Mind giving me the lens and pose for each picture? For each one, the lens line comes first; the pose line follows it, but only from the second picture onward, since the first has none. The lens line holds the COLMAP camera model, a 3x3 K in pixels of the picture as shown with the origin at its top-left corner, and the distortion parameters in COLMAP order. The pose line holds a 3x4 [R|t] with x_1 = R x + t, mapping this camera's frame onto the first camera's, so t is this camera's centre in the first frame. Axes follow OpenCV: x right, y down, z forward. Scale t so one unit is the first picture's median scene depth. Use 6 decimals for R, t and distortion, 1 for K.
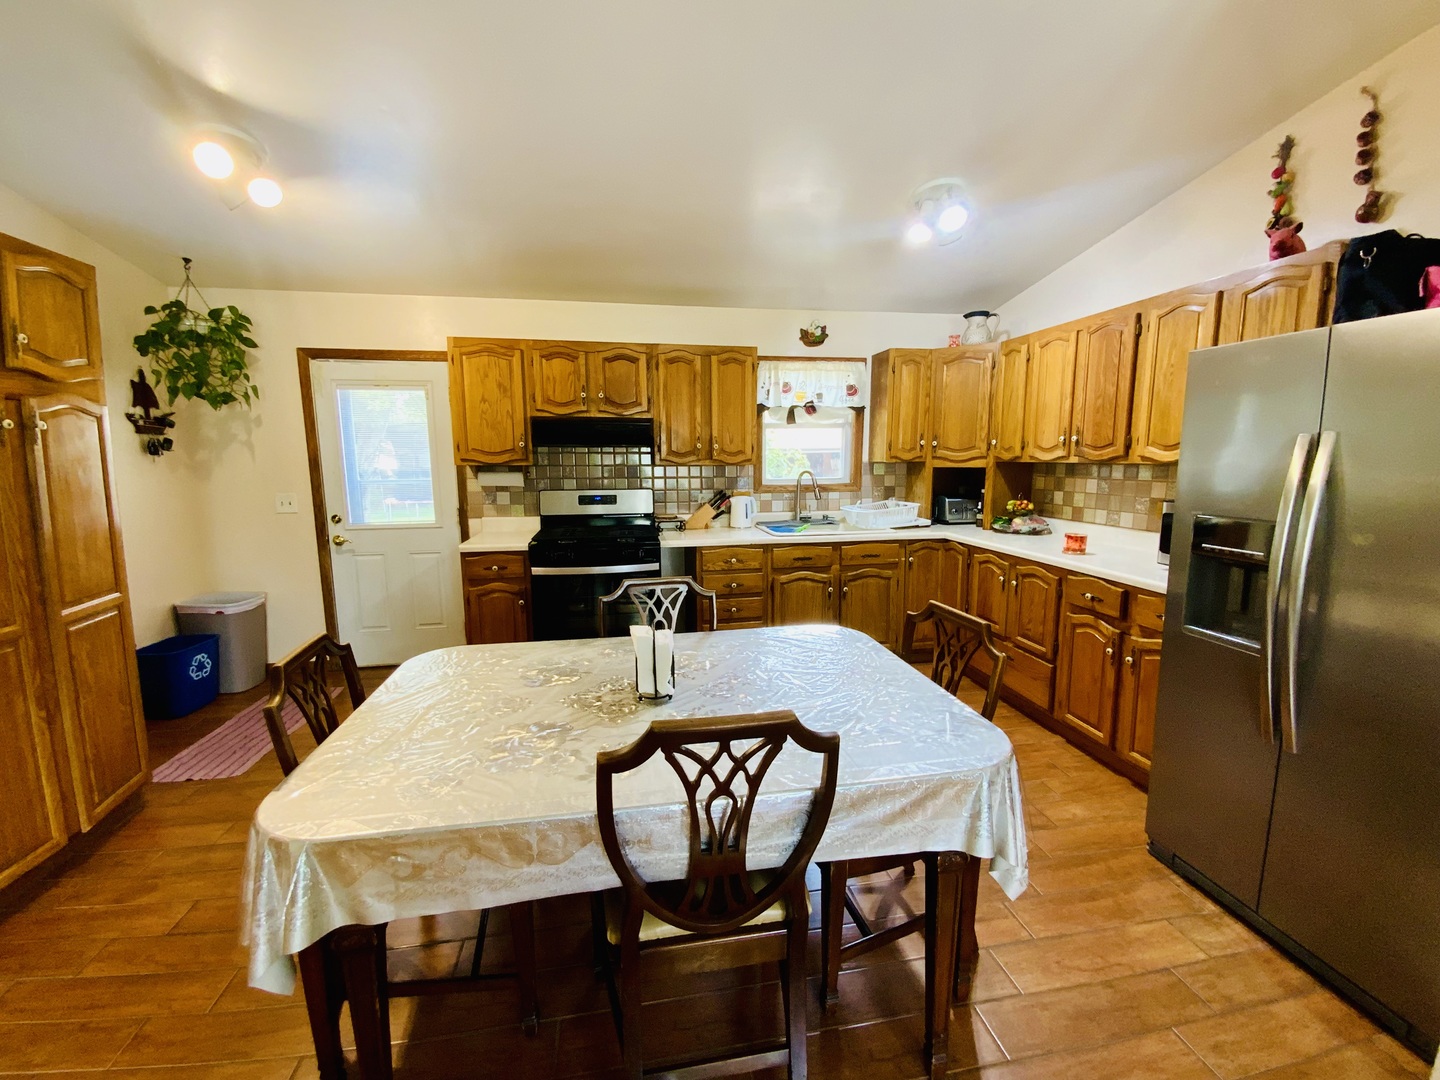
lens RADIAL K [[588.8, 0, 720.0], [0, 588.8, 540.0], [0, 0, 1]] dist [0.034010, -0.024633]
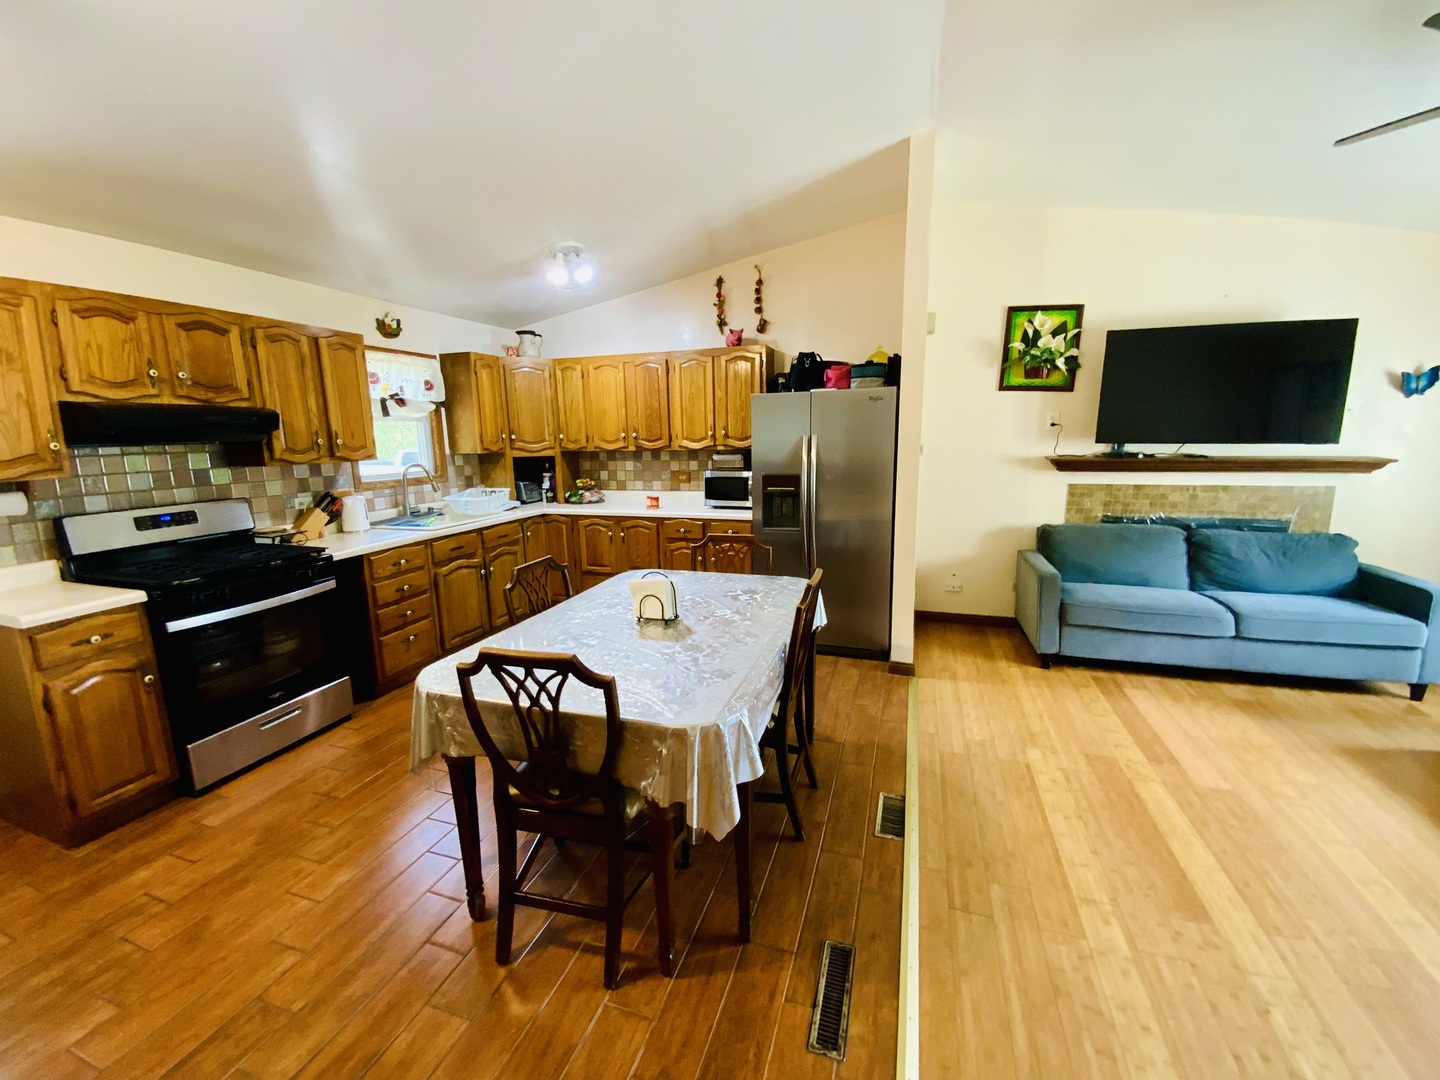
lens RADIAL K [[588.8, 0, 720.0], [0, 588.8, 540.0], [0, 0, 1]] dist [0.034010, -0.024633]
pose [[0.471473, -0.160263, 0.867196, -0.554570], [0.139892, 0.984489, 0.105884, -0.029253], [-0.870714, 0.071392, 0.486580, 0.079562]]
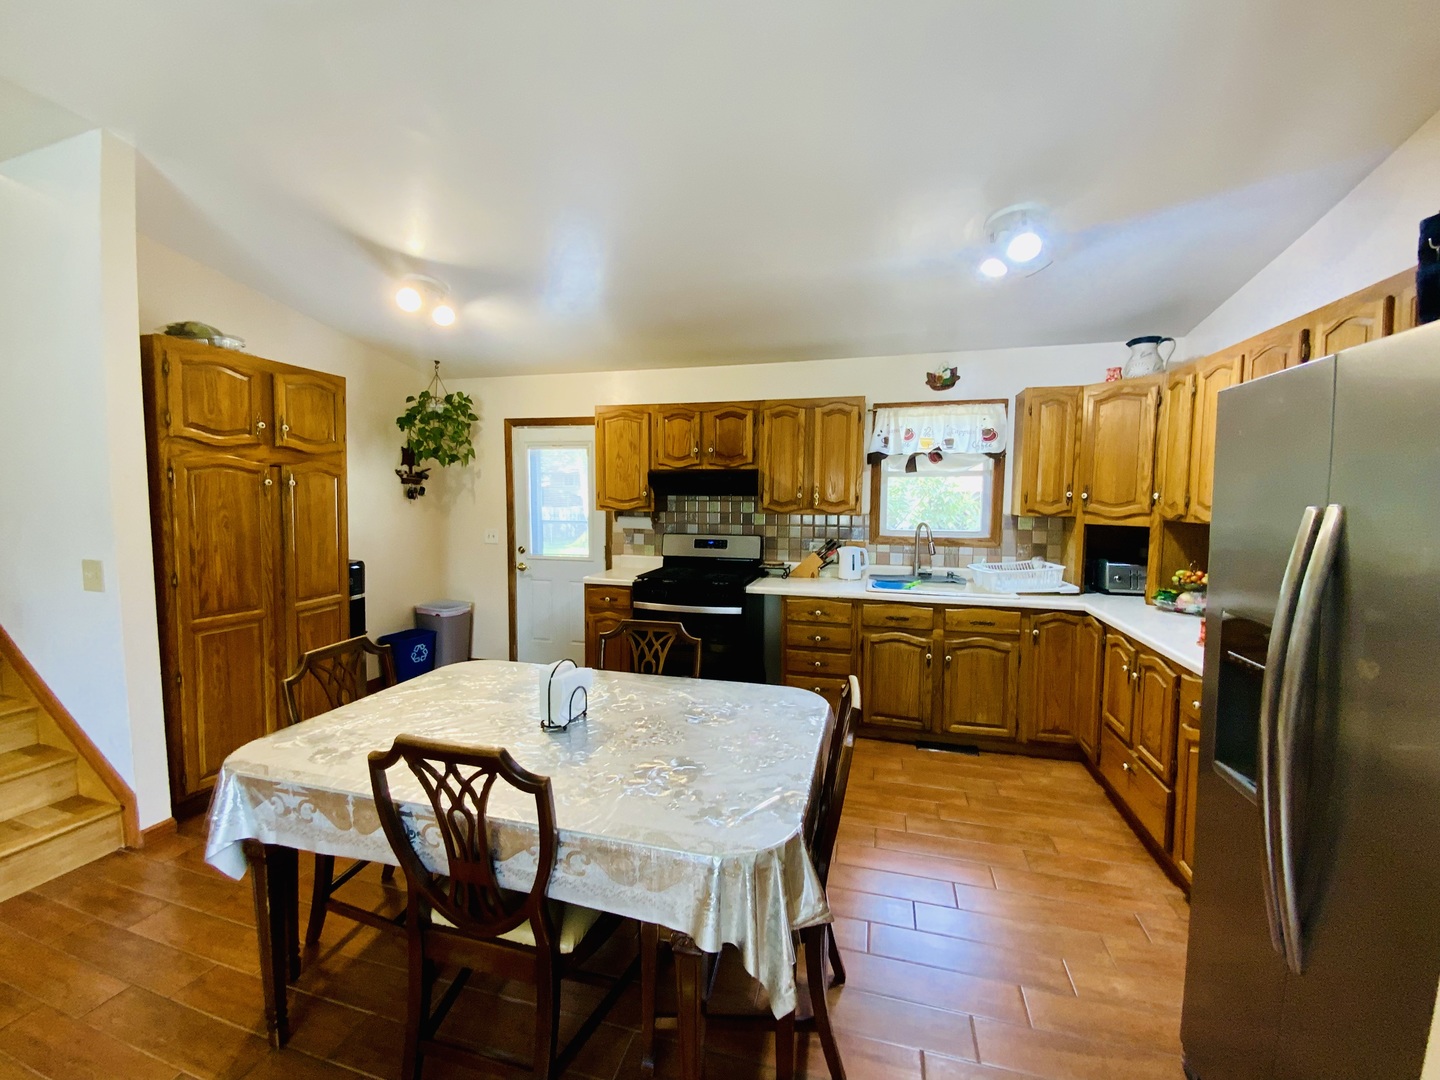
lens RADIAL K [[588.8, 0, 720.0], [0, 588.8, 540.0], [0, 0, 1]] dist [0.034010, -0.024633]
pose [[0.904417, 0.044030, -0.424371, 0.280559], [-0.072390, 0.996075, -0.050929, -0.023151], [0.420463, 0.076781, 0.904055, 0.034292]]
